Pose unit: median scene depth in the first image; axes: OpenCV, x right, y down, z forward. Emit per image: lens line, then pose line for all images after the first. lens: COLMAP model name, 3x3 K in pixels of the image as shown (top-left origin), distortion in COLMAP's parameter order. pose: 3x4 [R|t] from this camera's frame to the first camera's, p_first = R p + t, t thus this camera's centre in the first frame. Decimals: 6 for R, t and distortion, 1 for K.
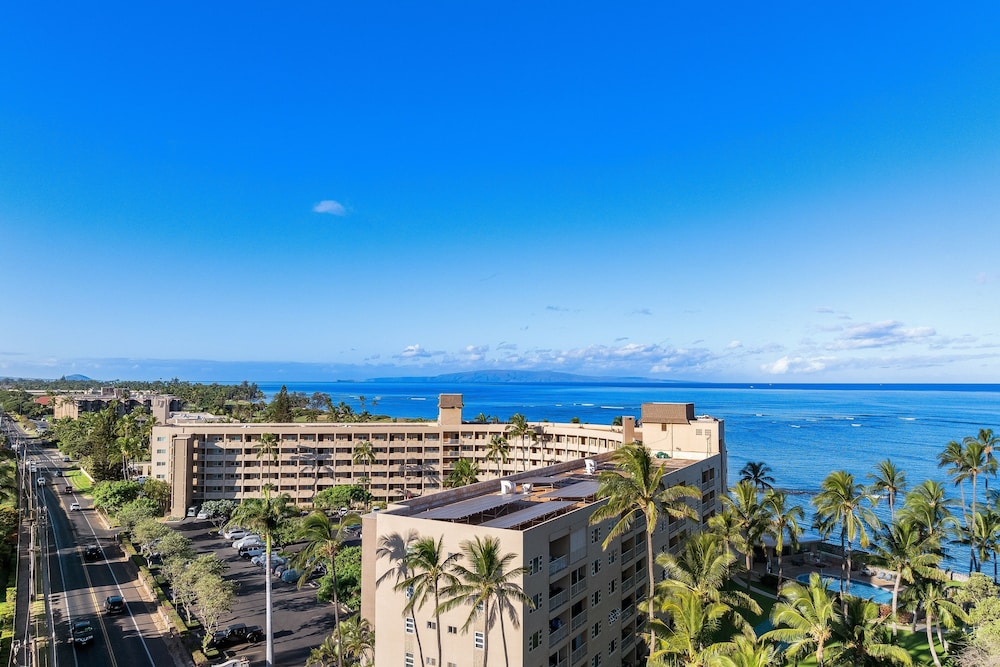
lens RADIAL K [[690.6, 0, 504.2], [0, 690.6, 330.3], [0, 0, 1]] dist [-0.035025, 0.006338]
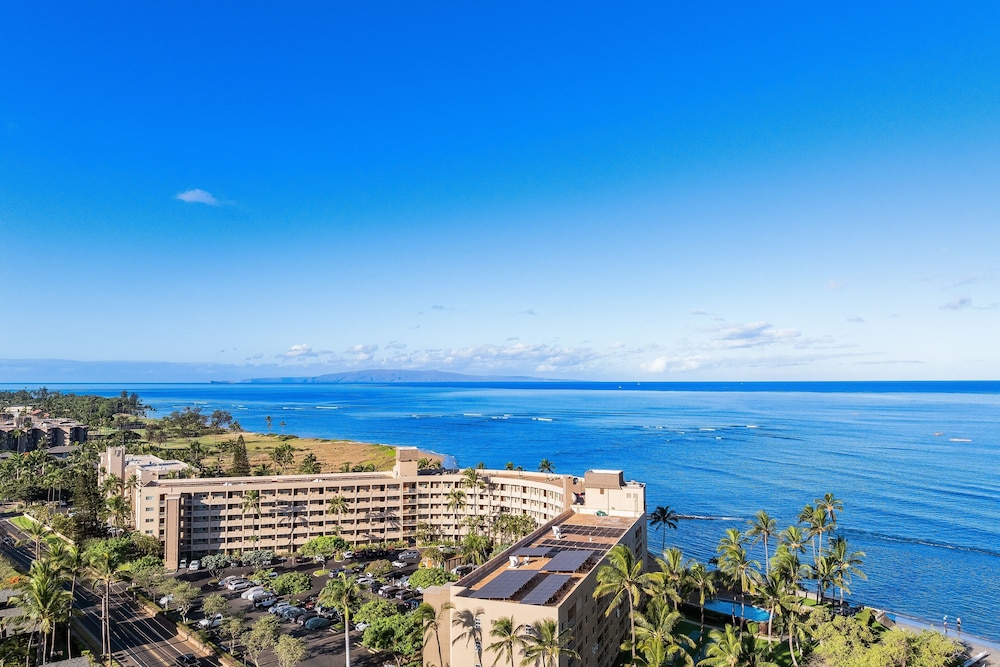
lens RADIAL K [[699.3, 0, 500.0], [0, 699.3, 333.5], [0, 0, 1]] dist [-0.037944, -0.000637]
pose [[0.987603, 0.004523, 0.156904, -0.116723], [-0.005513, 0.999968, 0.005876, -0.115082], [-0.156872, -0.006668, 0.987596, -0.186341]]
